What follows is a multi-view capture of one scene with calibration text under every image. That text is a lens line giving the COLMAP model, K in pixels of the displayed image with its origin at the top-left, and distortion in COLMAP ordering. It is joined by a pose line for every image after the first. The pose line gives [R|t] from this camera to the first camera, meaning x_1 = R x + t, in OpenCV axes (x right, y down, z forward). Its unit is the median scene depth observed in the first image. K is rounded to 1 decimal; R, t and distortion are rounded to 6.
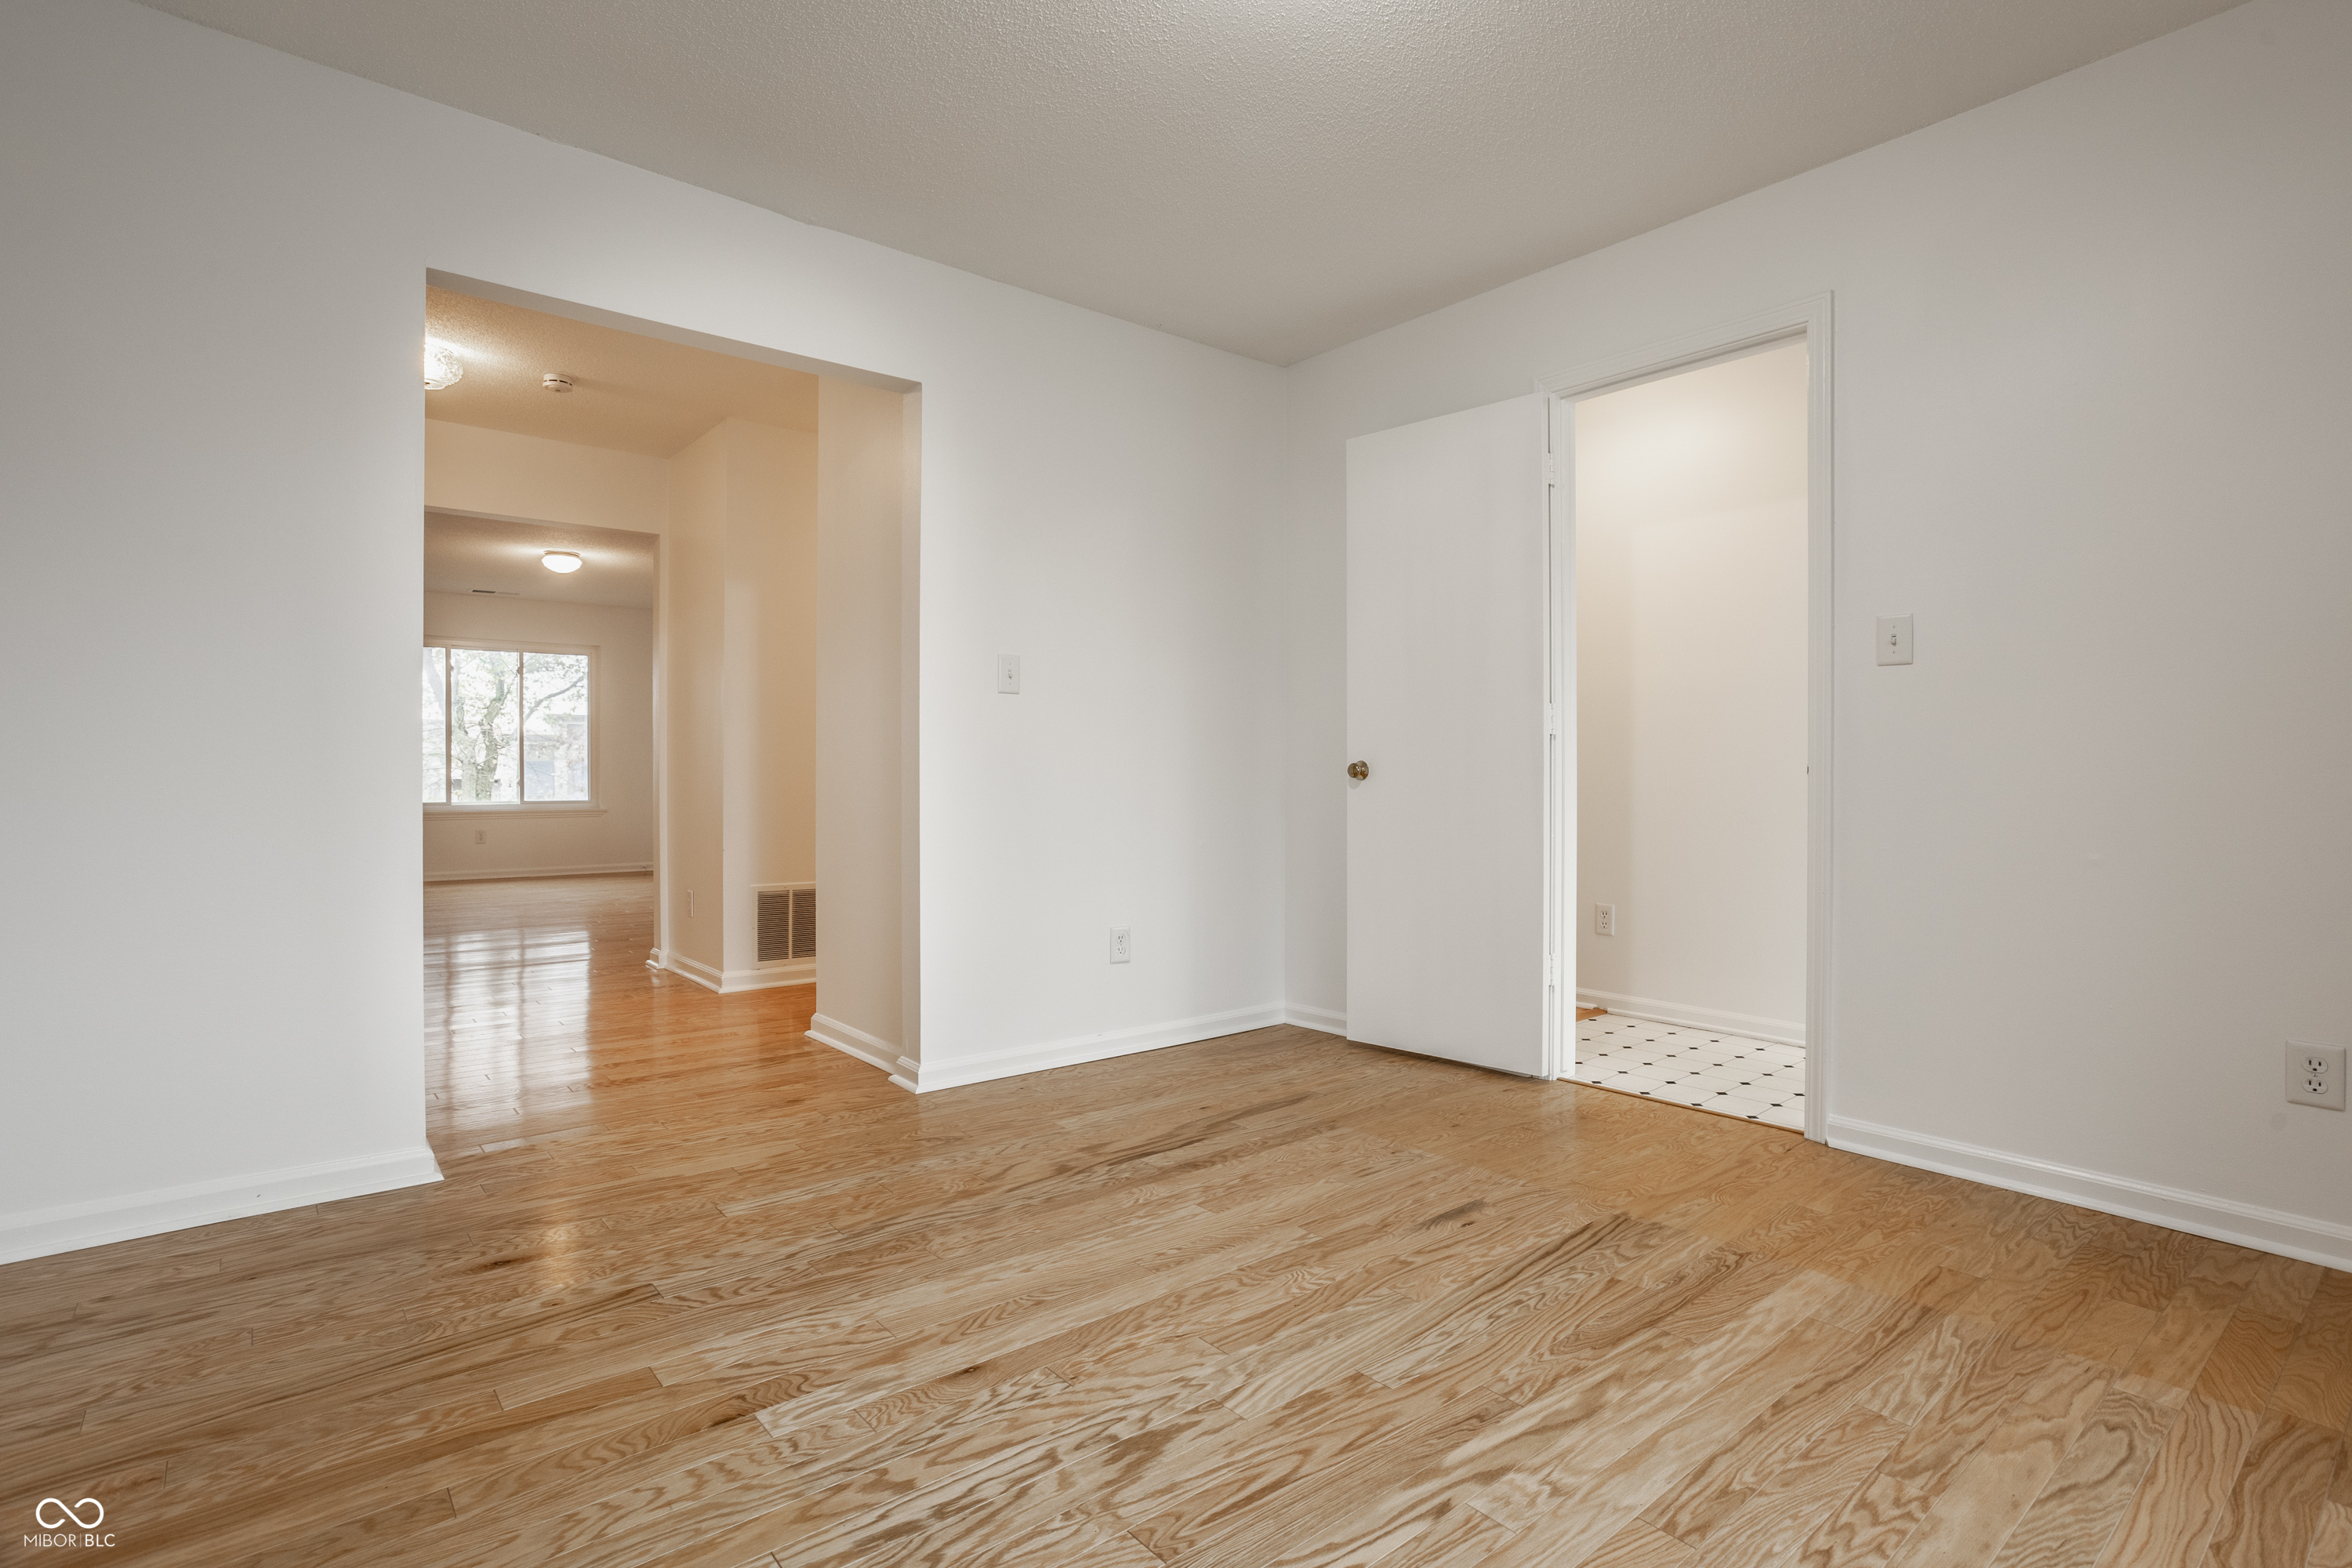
lens RADIAL K [[1147.8, 0, 1200.3], [0, 1147.8, 775.1], [0, 0, 1]] dist [-0.038440, 0.022329]
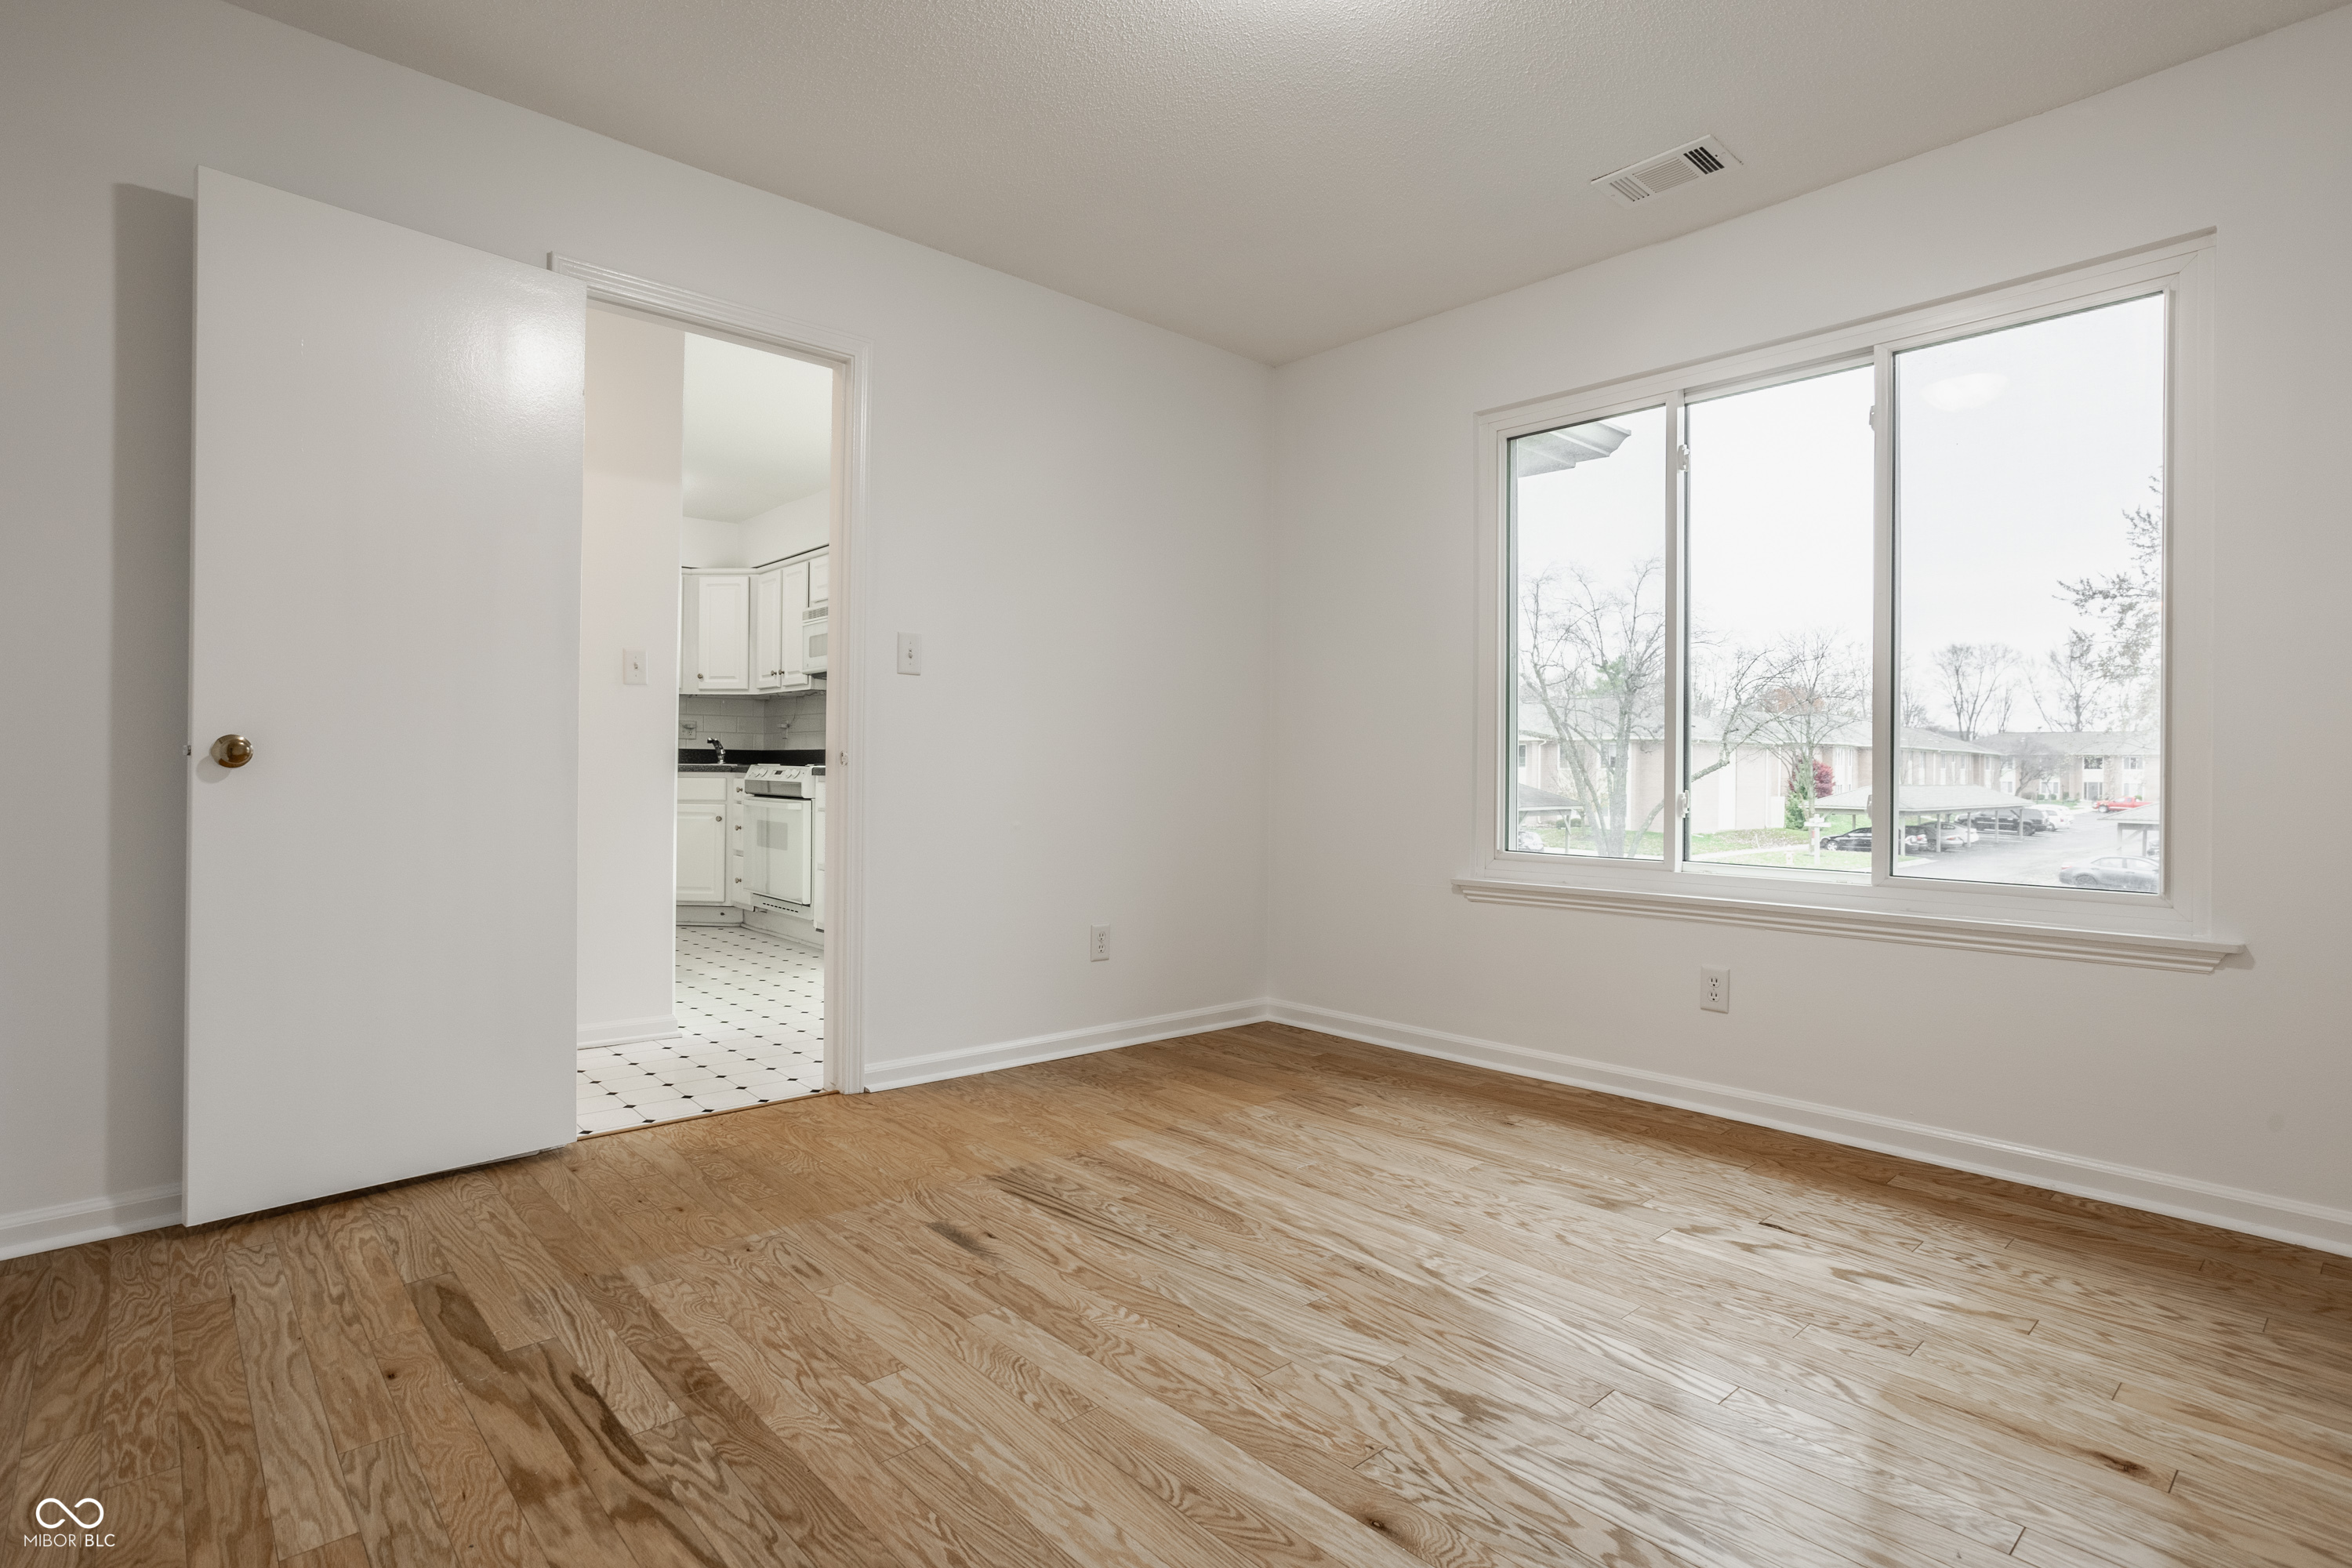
lens RADIAL K [[1147.8, 0, 1174.7], [0, 1147.8, 774.8], [0, 0, 1]] dist [-0.038440, 0.022329]
pose [[-0.030341, -0.000767, 0.999539, -0.788181], [-0.015250, 0.999884, 0.000304, -0.001938], [-0.999423, -0.015233, -0.030349, 0.931591]]
